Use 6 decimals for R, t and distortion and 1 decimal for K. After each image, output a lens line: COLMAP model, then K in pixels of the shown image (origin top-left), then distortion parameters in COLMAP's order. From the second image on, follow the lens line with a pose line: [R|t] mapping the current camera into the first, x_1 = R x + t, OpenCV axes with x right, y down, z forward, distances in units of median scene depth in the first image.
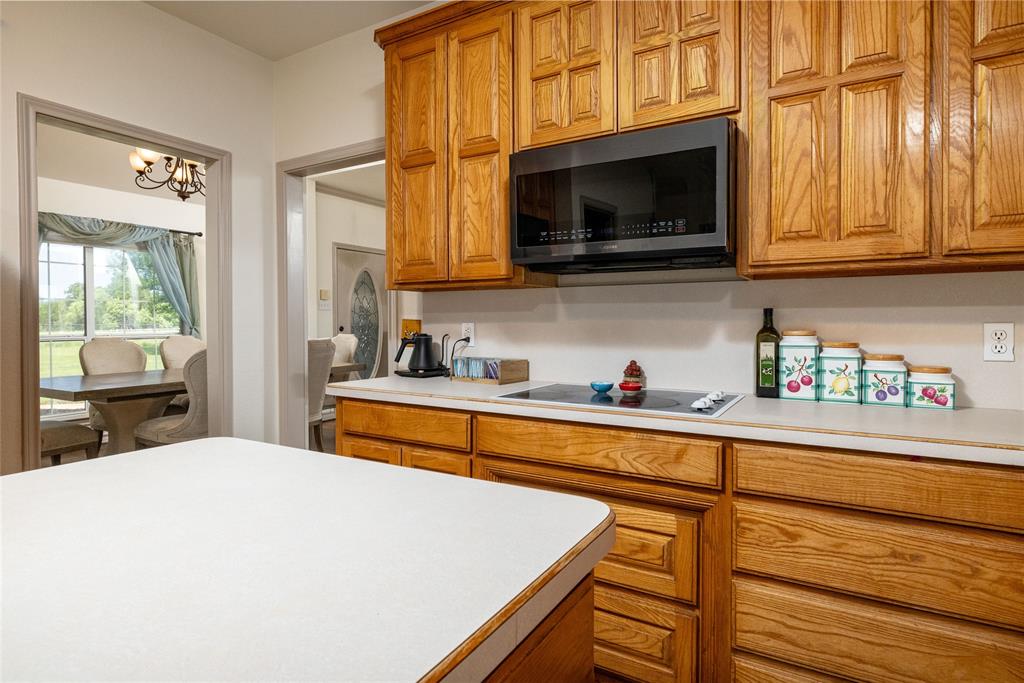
lens RADIAL K [[557.0, 0, 507.4], [0, 557.0, 329.3], [0, 0, 1]] dist [0.000118, -0.000396]
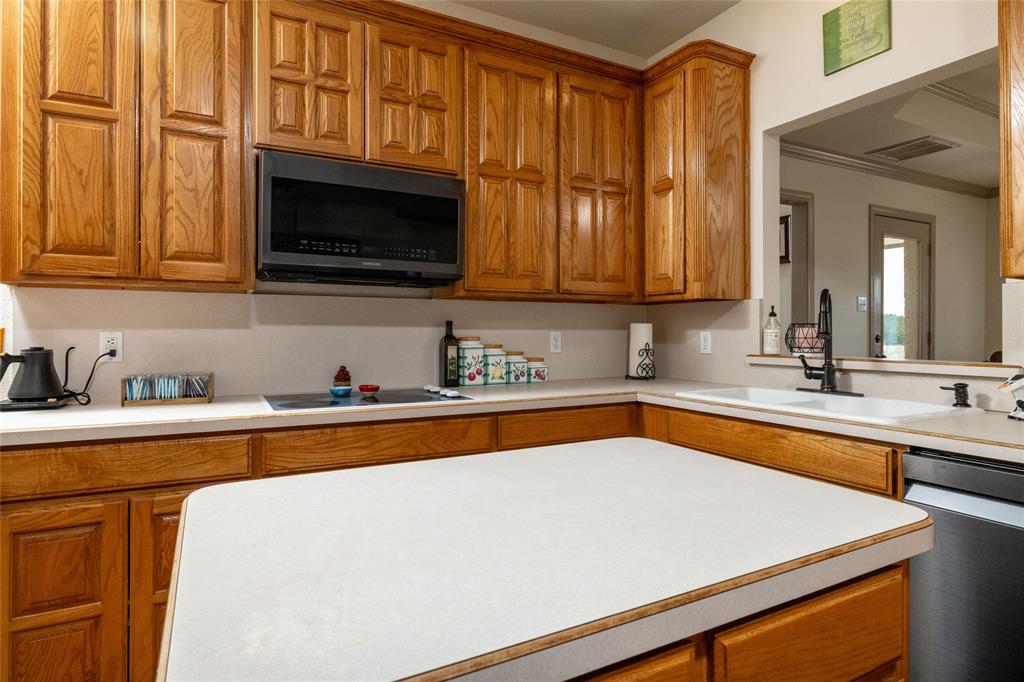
lens RADIAL K [[557.0, 0, 507.4], [0, 557.0, 328.8], [0, 0, 1]] dist [0.000118, -0.000396]
pose [[0.517382, 0.004692, 0.855742, -0.665598], [0.010020, 0.999883, -0.011541, -0.001389], [-0.855696, 0.014545, 0.517274, 0.197206]]
